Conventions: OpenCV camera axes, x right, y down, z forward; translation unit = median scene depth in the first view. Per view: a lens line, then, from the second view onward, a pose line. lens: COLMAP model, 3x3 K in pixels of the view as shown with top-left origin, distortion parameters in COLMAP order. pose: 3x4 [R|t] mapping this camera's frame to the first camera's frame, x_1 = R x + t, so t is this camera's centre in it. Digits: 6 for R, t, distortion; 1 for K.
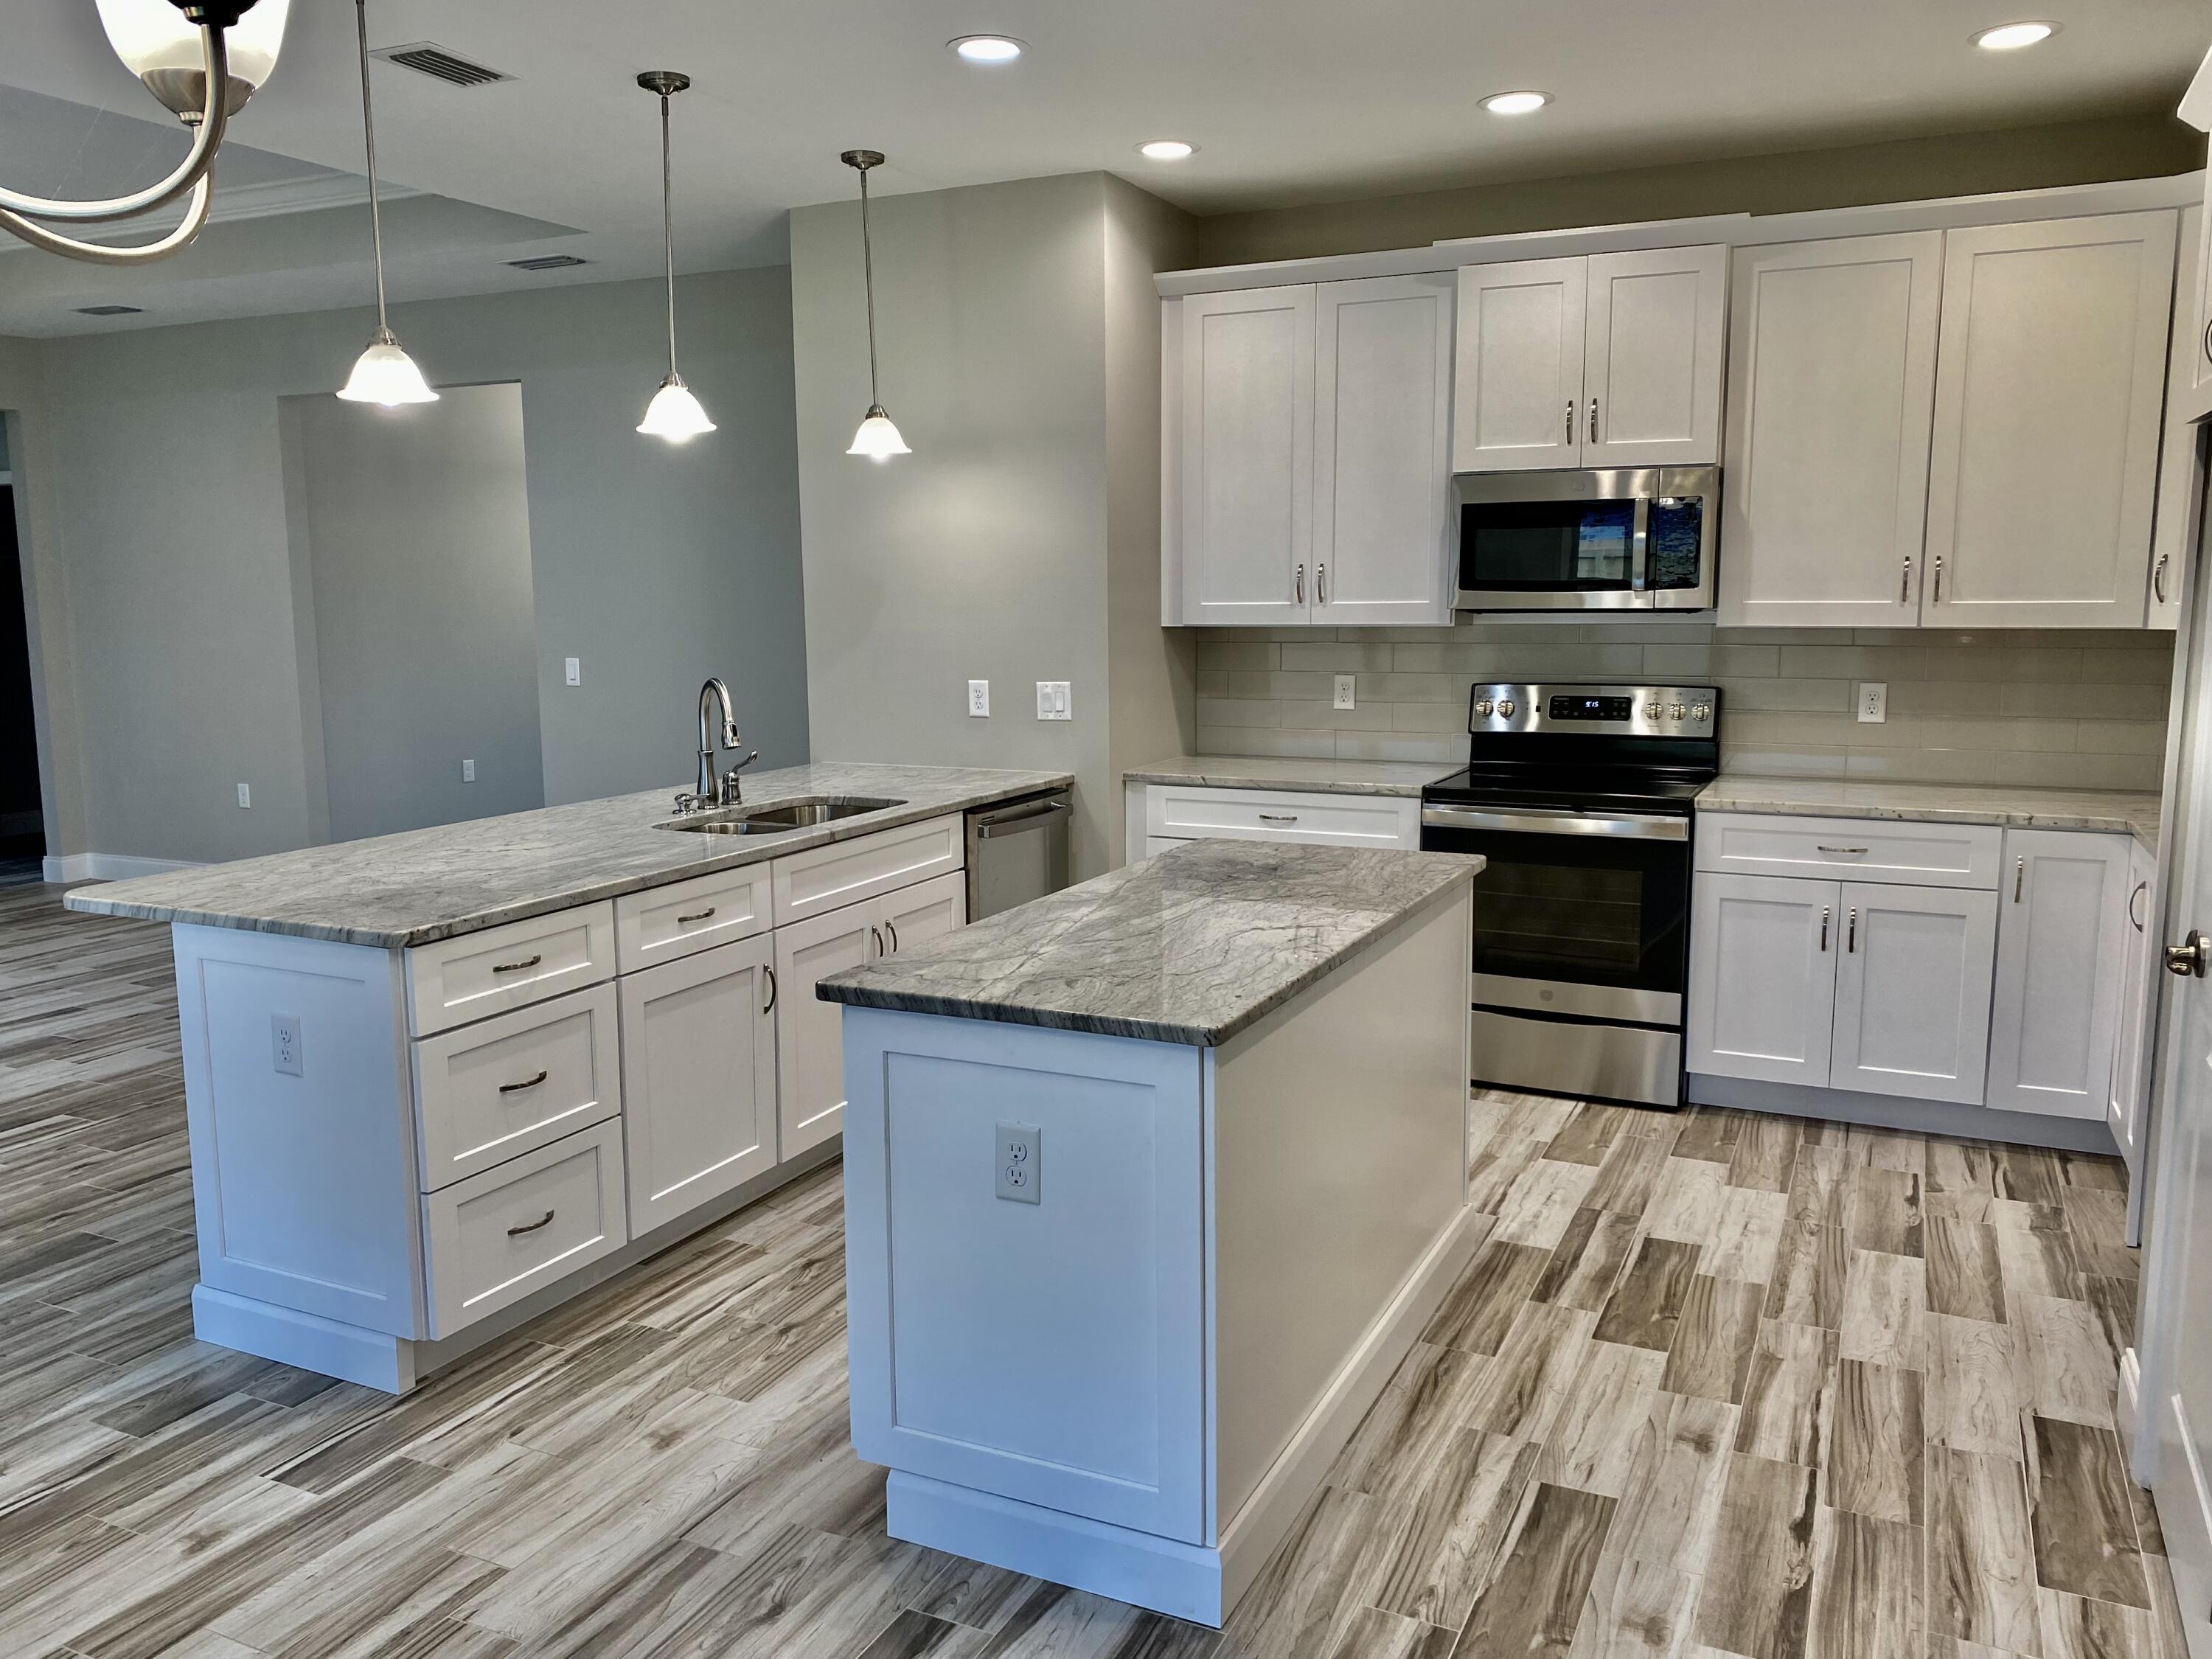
lens RADIAL K [[1688.4, 0, 1106.0], [0, 1688.4, 829.5], [0, 0, 1]] dist [0.003292, -0.006310]
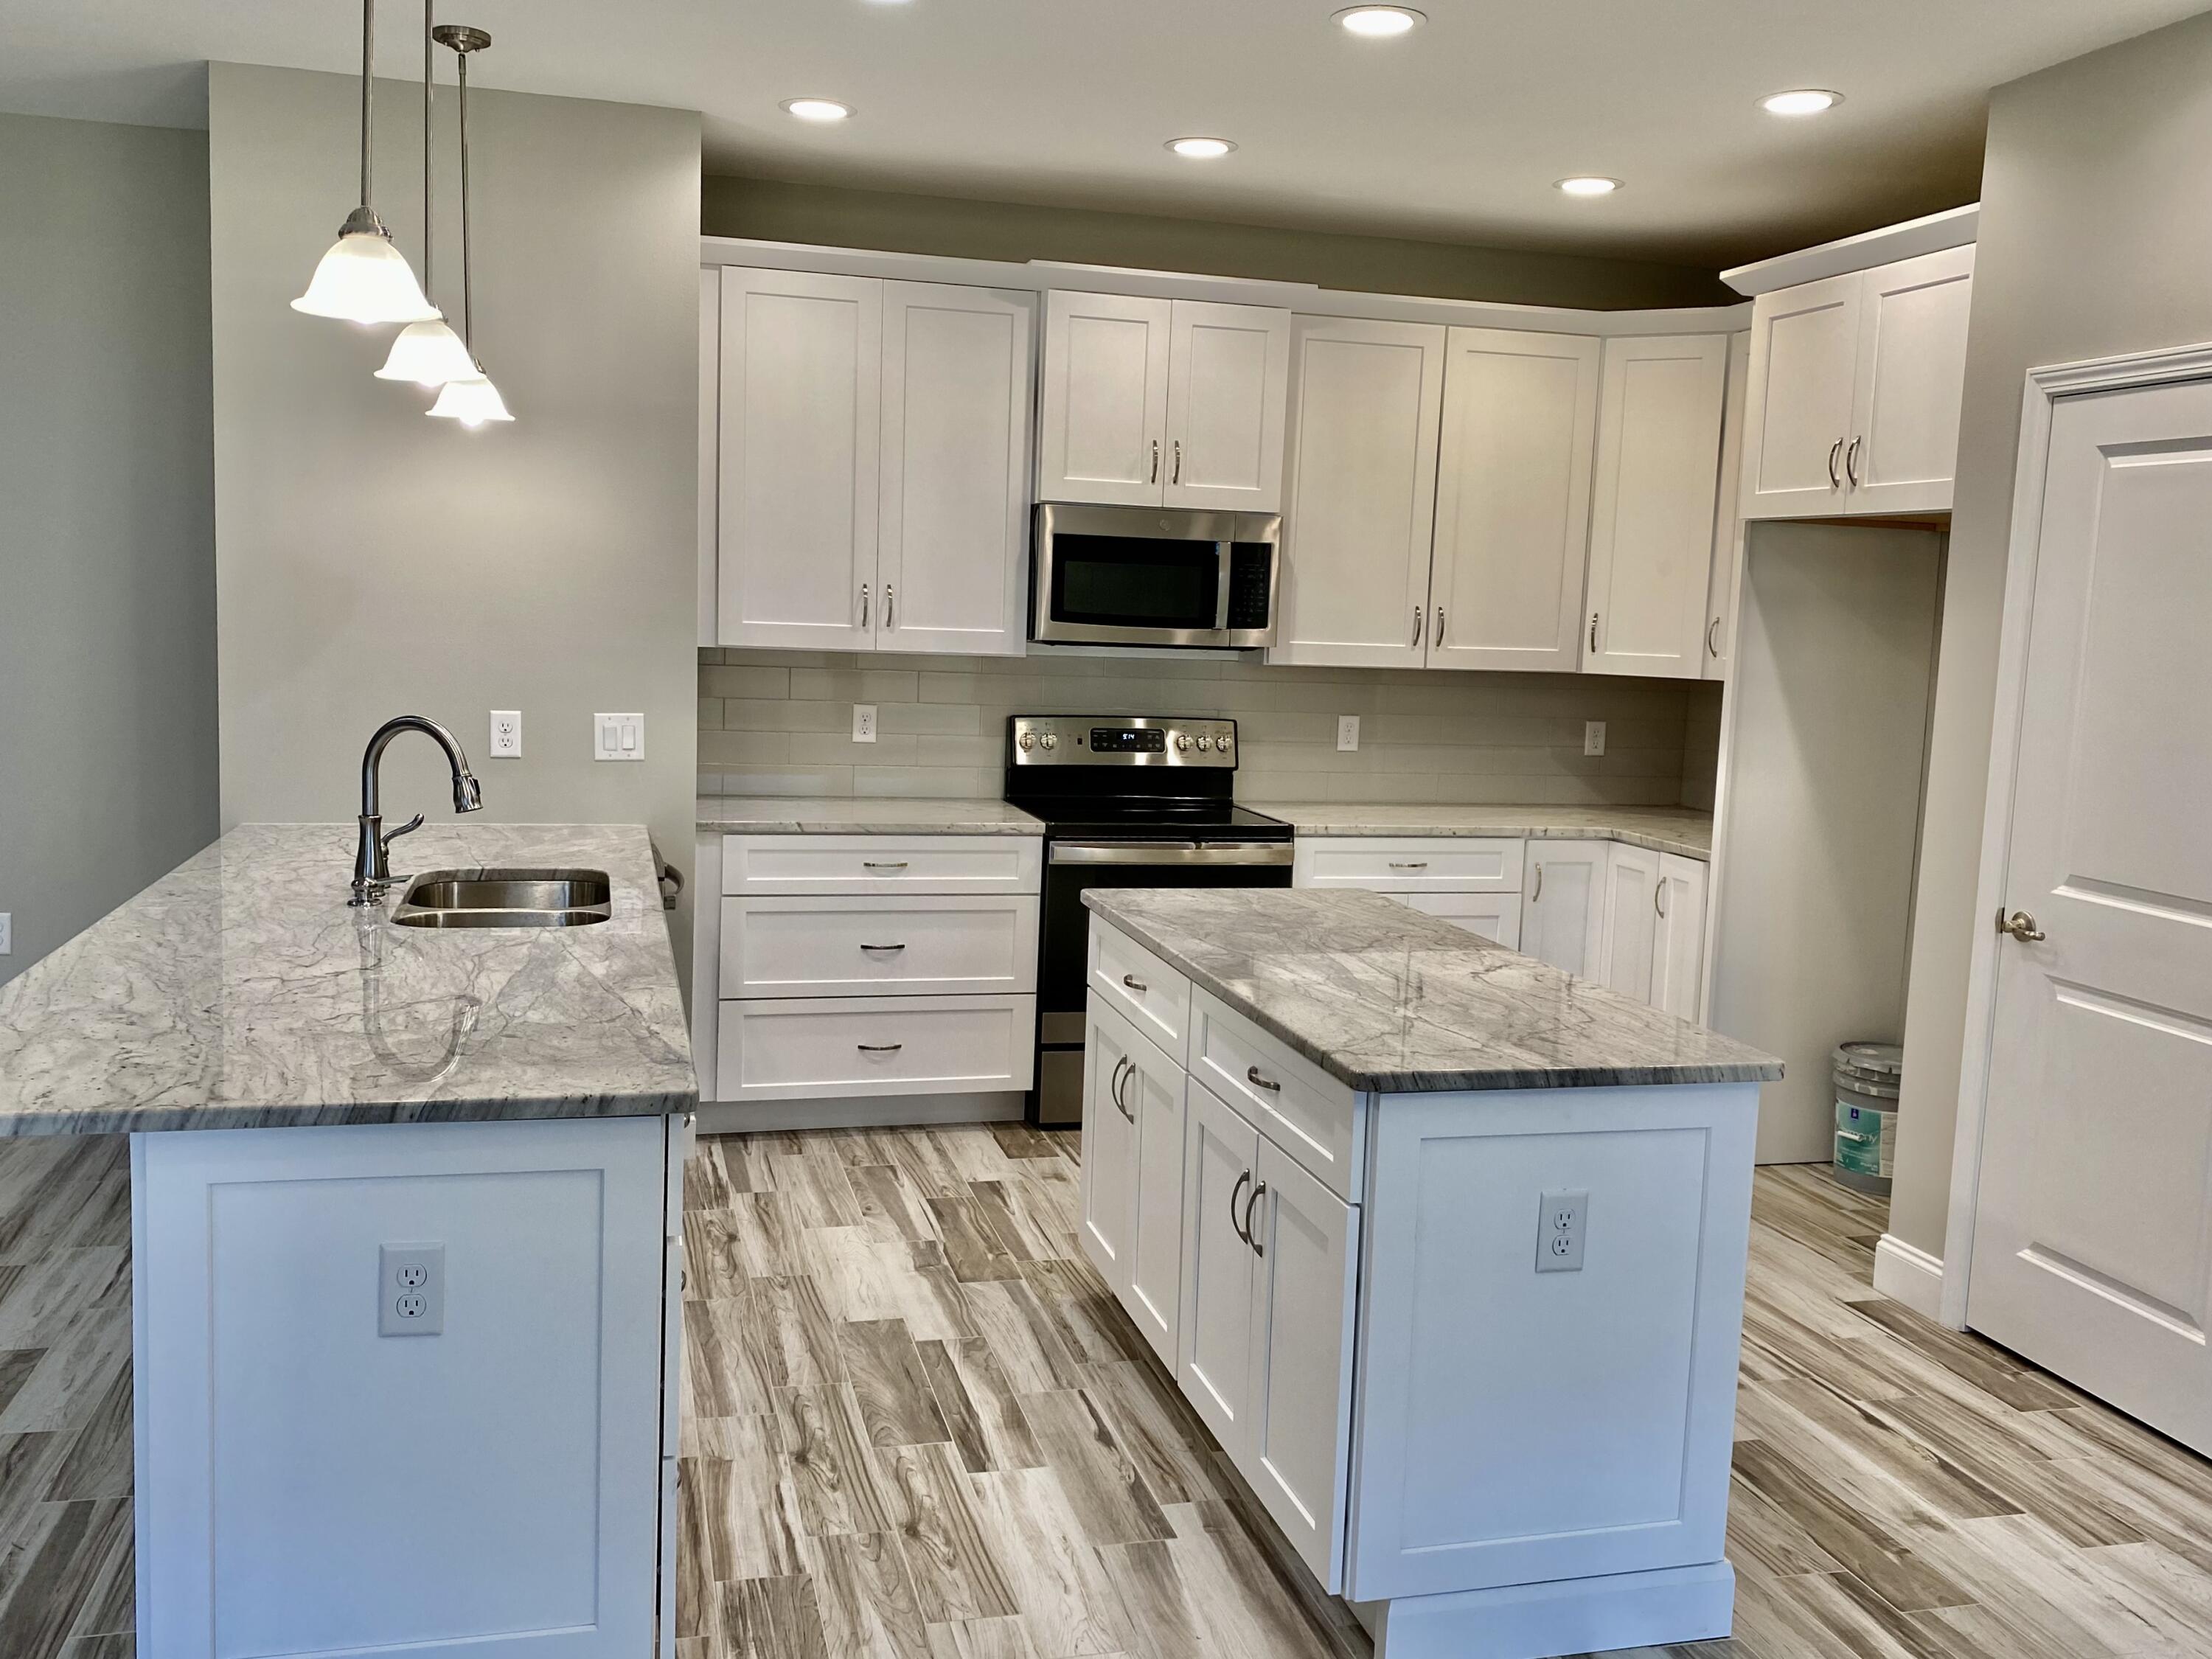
lens RADIAL K [[1843.6, 0, 1104.9], [0, 1843.6, 818.6], [0, 0, 1]] dist [0.105720, -0.265560]
pose [[0.760214, -0.037691, 0.648579, -0.503593], [0.049392, 0.998779, 0.000148, -0.028689], [-0.647793, 0.031922, 0.761147, 0.185838]]
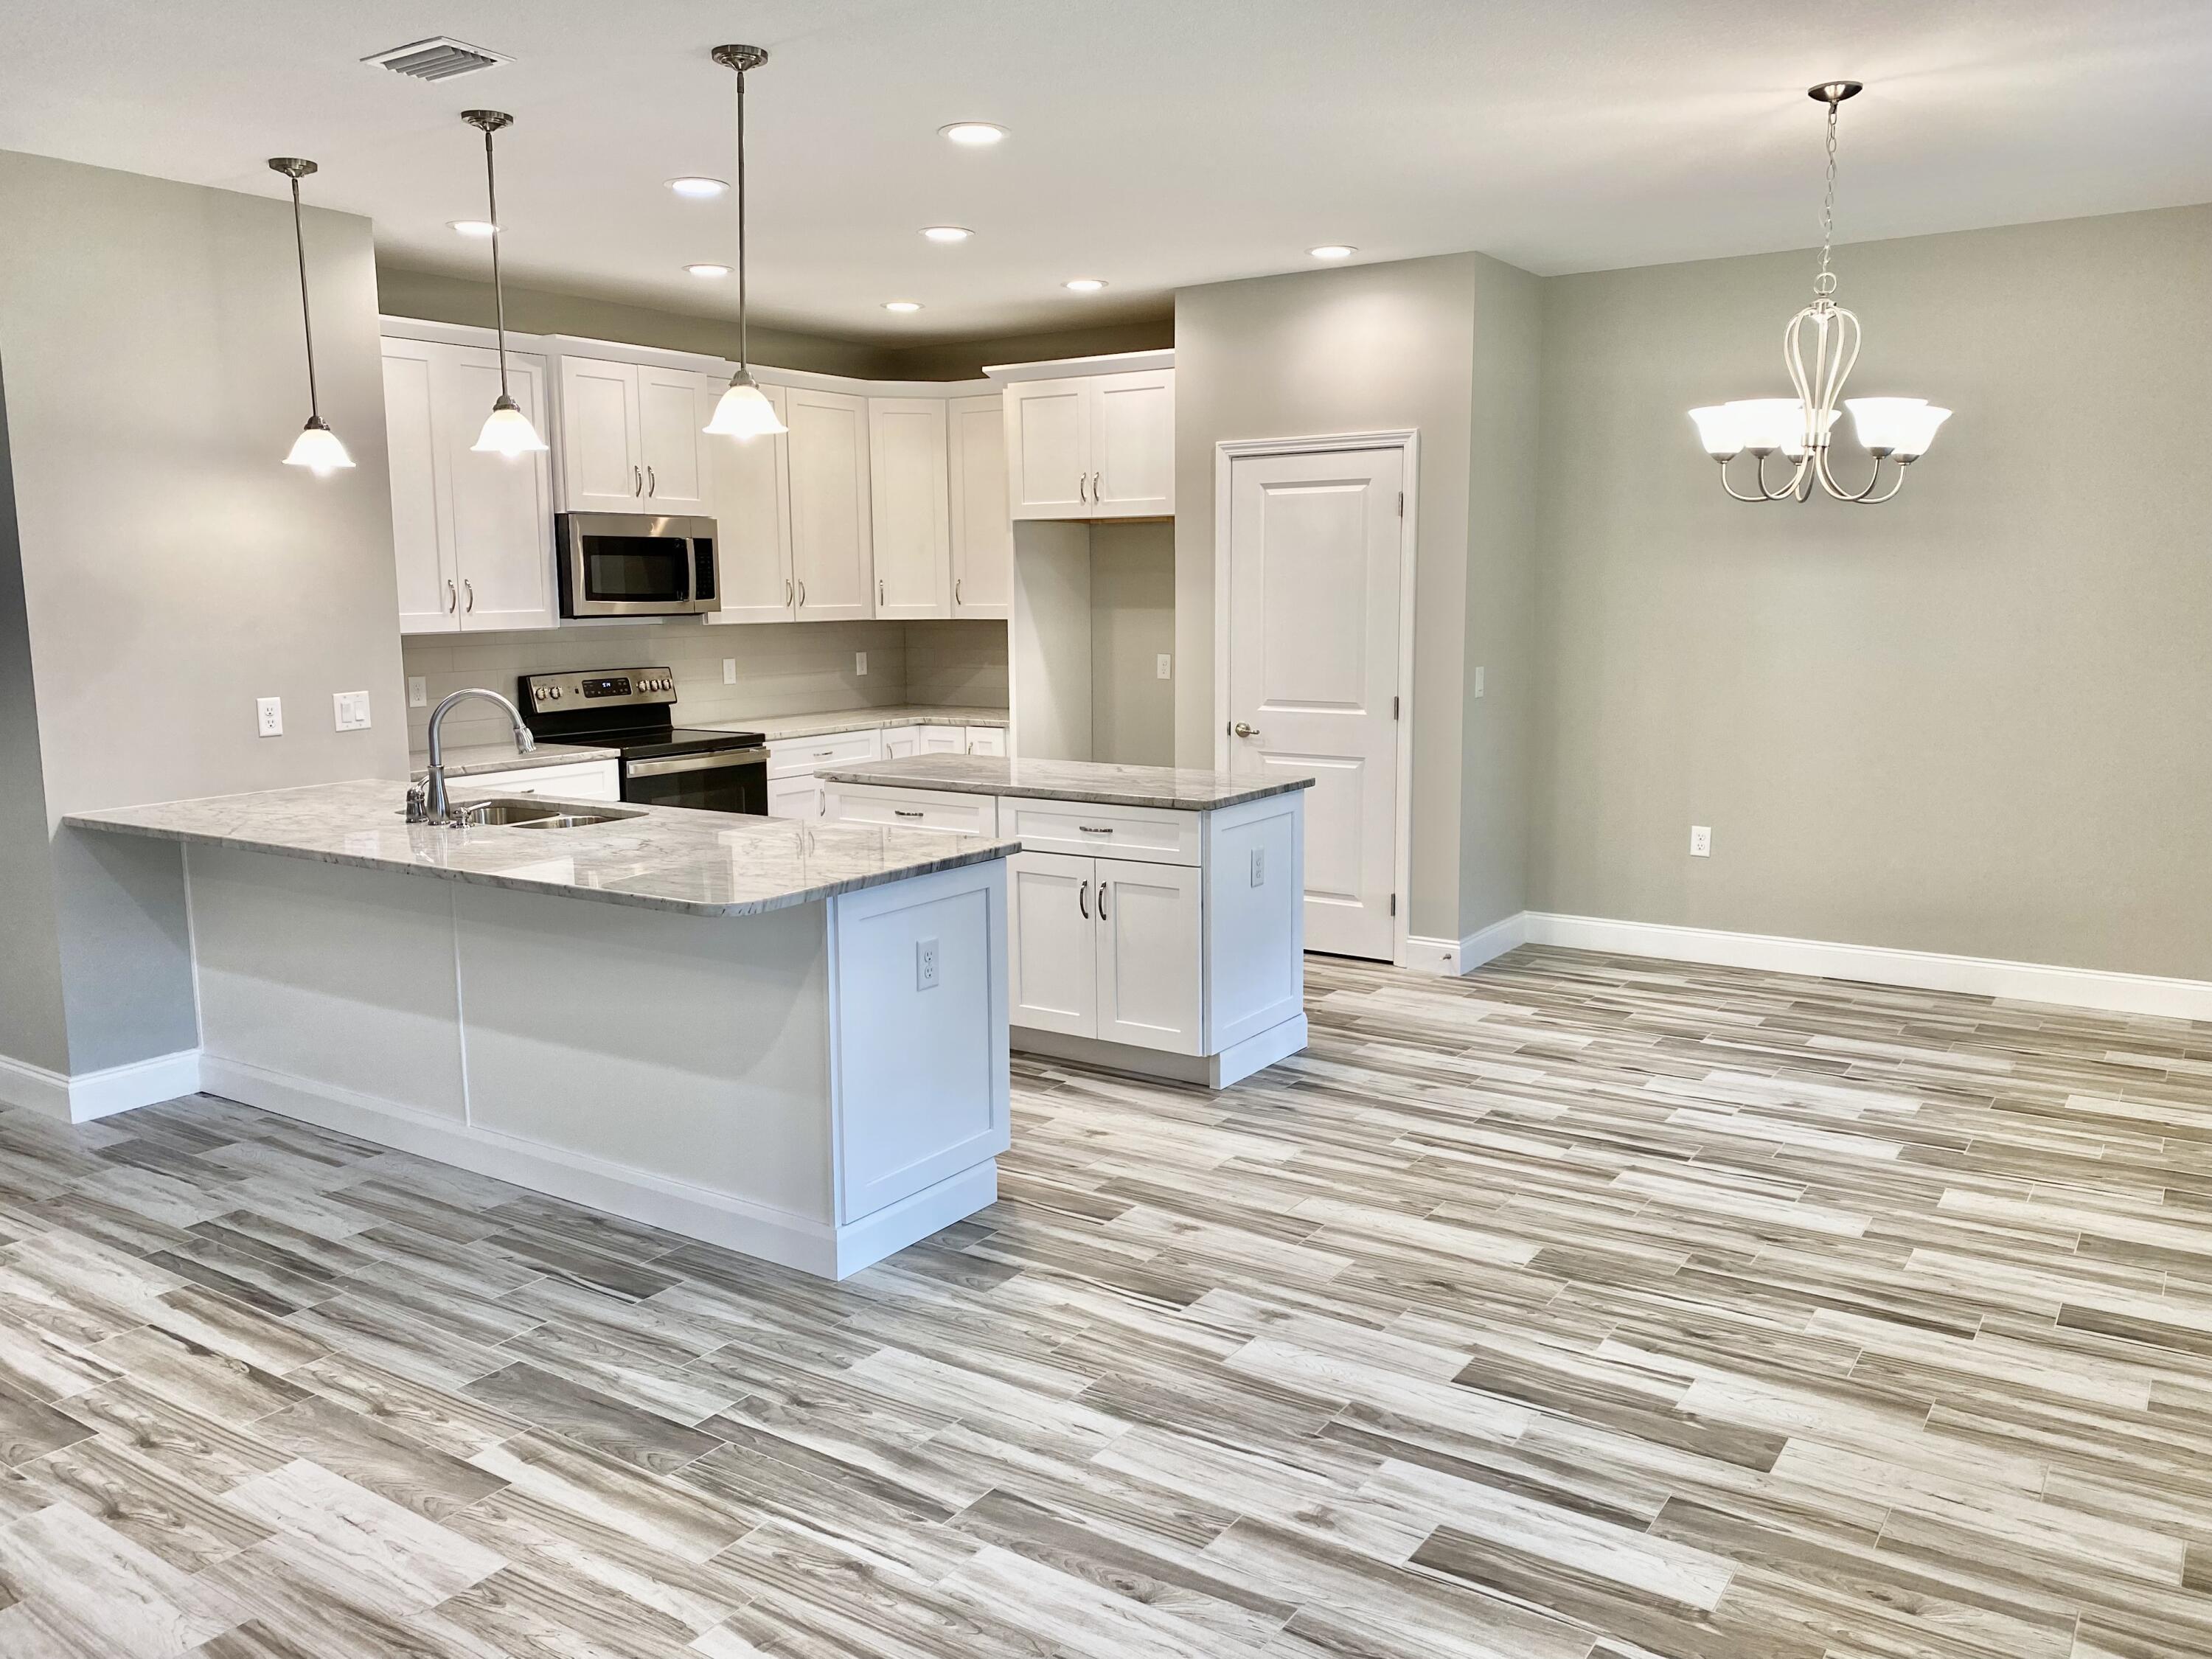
lens RADIAL K [[1688.4, 0, 1106.0], [0, 1688.4, 829.5], [0, 0, 1]] dist [0.003292, -0.006310]
pose [[0.137487, -0.136828, 0.981007, -1.140152], [0.149946, 0.981873, 0.115934, -0.064092], [-0.979088, 0.131159, 0.155512, 0.457017]]
